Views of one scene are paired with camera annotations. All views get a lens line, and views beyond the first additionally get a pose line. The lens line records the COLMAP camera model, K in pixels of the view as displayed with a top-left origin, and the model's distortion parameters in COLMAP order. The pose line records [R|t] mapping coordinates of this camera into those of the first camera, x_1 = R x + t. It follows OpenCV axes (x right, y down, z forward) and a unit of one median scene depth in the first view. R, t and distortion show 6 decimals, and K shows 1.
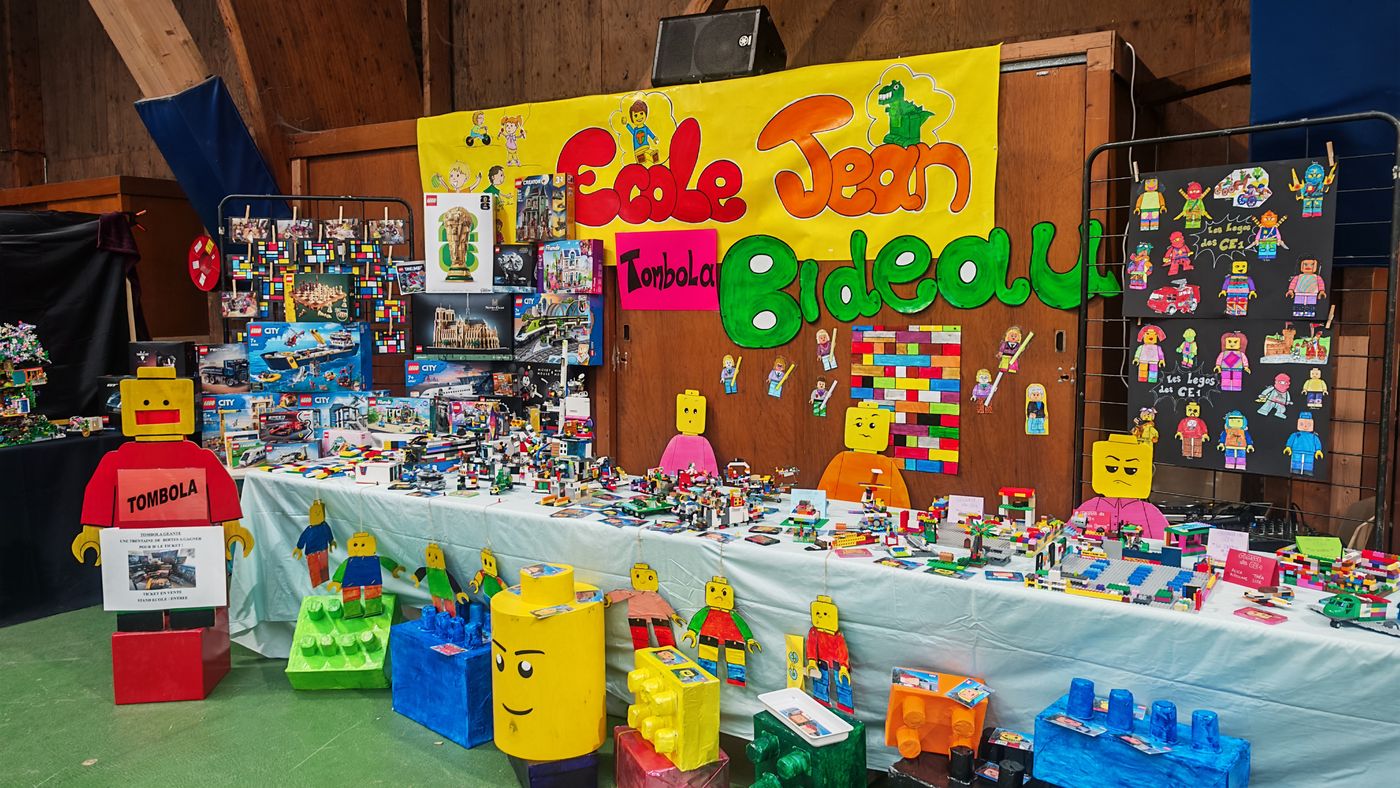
lens RADIAL K [[1035.1, 0, 702.4], [0, 1035.1, 395.0], [0, 0, 1]] dist [0.005021, -0.014222]
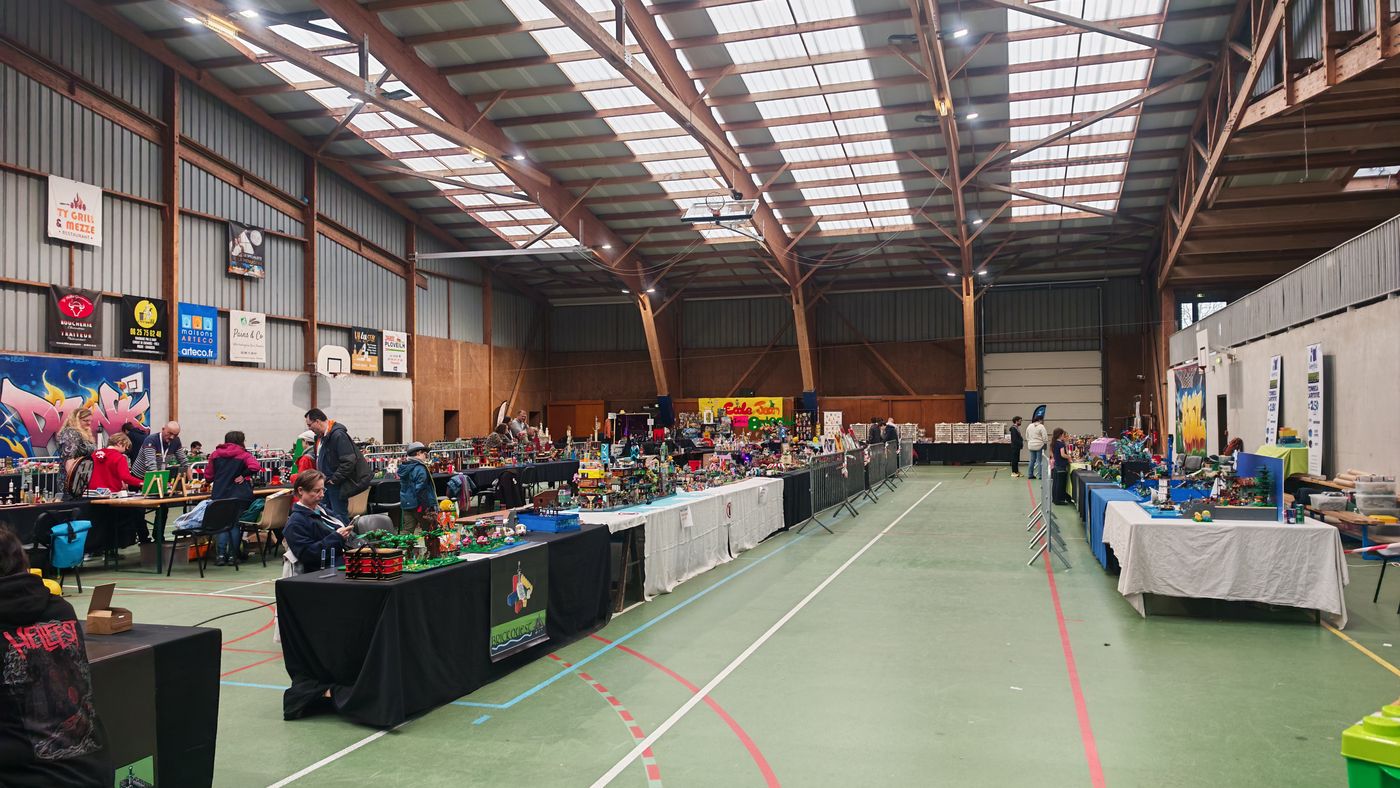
lens RADIAL K [[1035.1, 0, 699.3], [0, 1035.1, 396.3], [0, 0, 1]] dist [0.005021, -0.014222]
pose [[0.960551, -0.008121, 0.277984, -2.503769], [0.038705, 0.993749, -0.104711, 0.499944], [-0.275396, 0.111340, 0.954861, -6.377904]]
